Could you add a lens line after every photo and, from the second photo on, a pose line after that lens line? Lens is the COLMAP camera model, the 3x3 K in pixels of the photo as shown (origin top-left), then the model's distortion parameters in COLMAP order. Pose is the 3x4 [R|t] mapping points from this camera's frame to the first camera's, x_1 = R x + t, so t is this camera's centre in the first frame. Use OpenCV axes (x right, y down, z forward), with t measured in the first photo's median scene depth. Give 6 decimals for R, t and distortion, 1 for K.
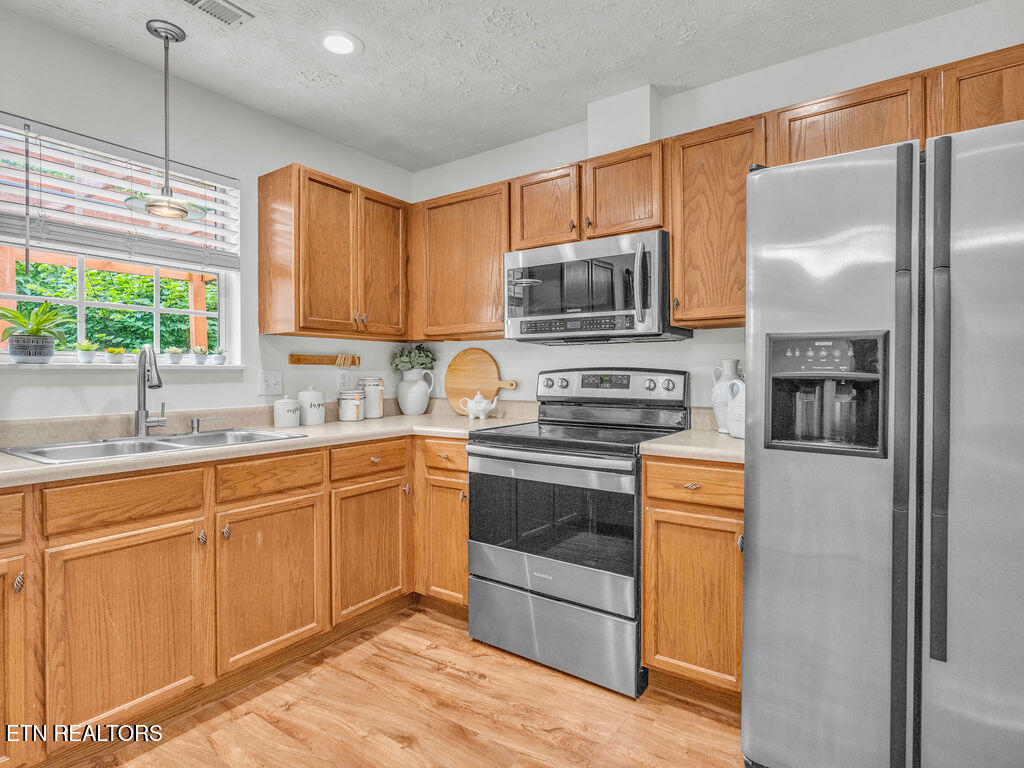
lens RADIAL K [[549.5, 0, 507.7], [0, 549.5, 372.1], [0, 0, 1]] dist [-0.001454, 0.000910]
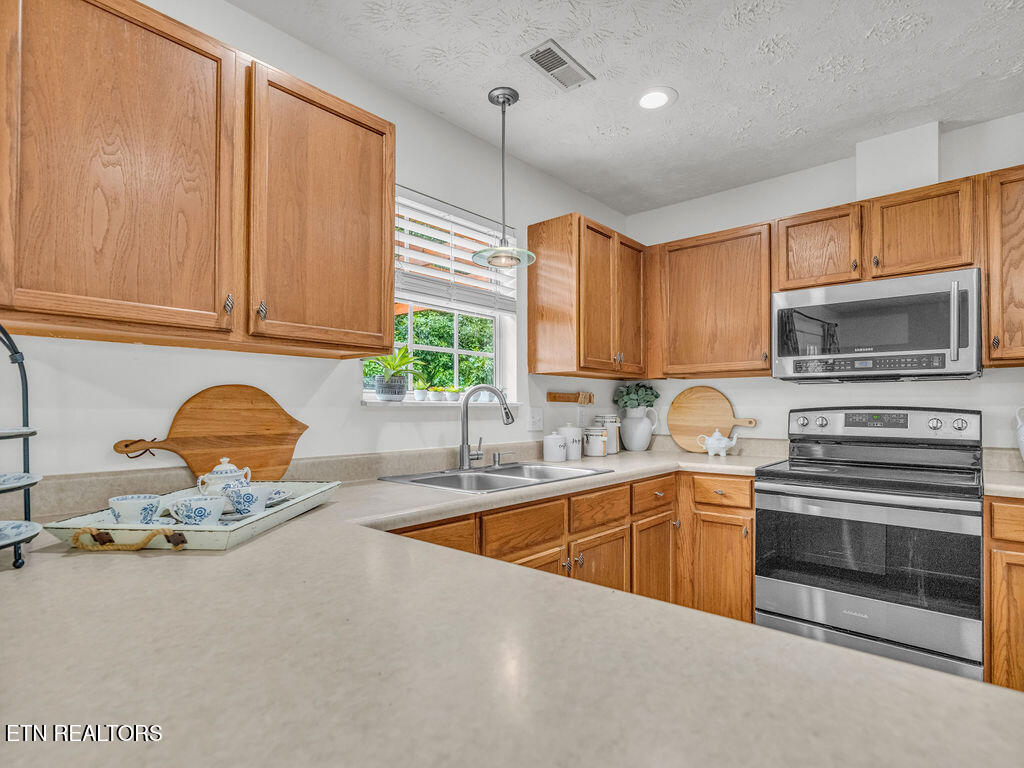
lens RADIAL K [[544.0, 0, 508.0], [0, 544.0, 399.8], [0, 0, 1]] dist [-0.001234, 0.001874]
pose [[0.994487, 0.003129, -0.104812, -0.410580], [-0.004486, 0.999909, -0.012716, -0.004895], [0.104762, 0.013117, 0.994411, -0.052407]]
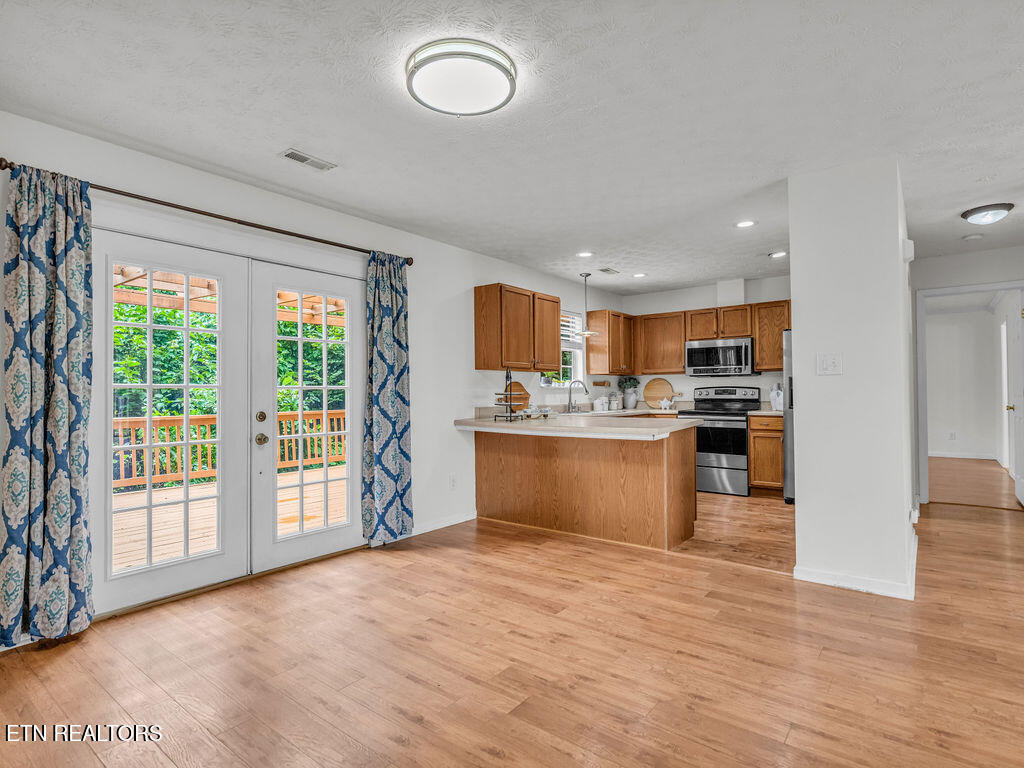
lens RADIAL K [[553.2, 0, 519.2], [0, 553.2, 384.3], [0, 0, 1]] dist [-0.007812, 0.000226]
pose [[0.999648, -0.006752, -0.025666, -0.751691], [0.006402, 0.999886, -0.013680, 0.010865], [0.025755, 0.013511, 0.999577, -1.662992]]
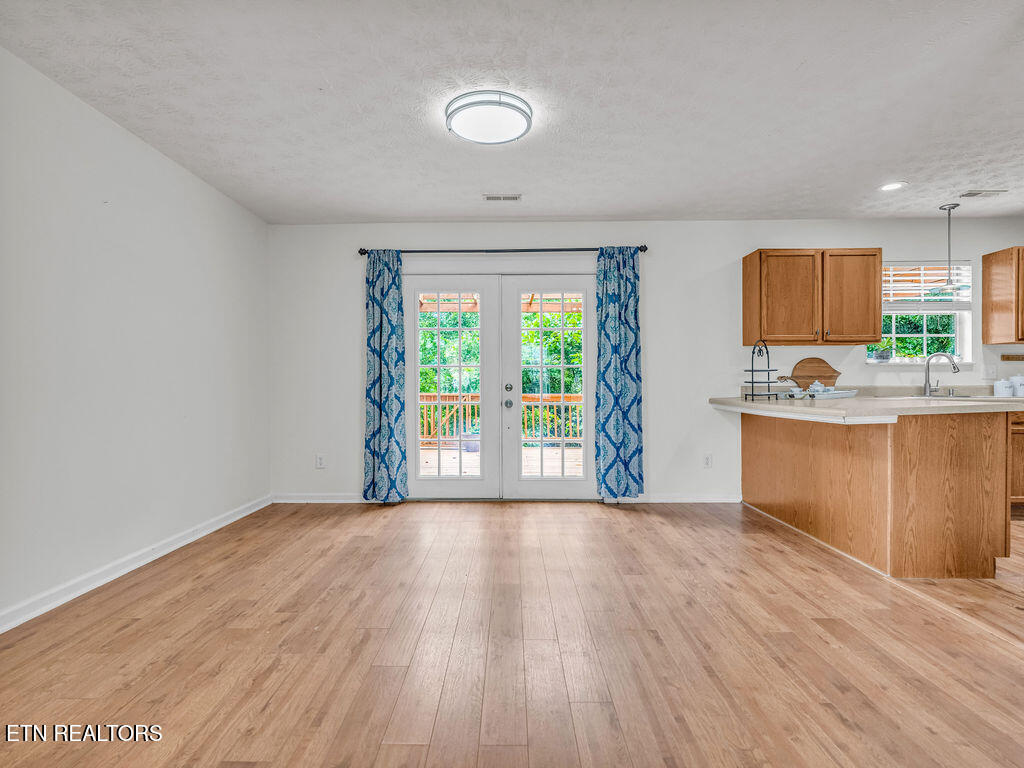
lens RADIAL K [[540.6, 0, 492.2], [0, 540.6, 391.5], [0, 0, 1]] dist [-0.005337, 0.001760]
pose [[0.562456, 0.007891, -0.826790, 0.106665], [0.004098, 0.999916, 0.012332, 0.059839], [0.826817, -0.010324, 0.562376, -1.398370]]
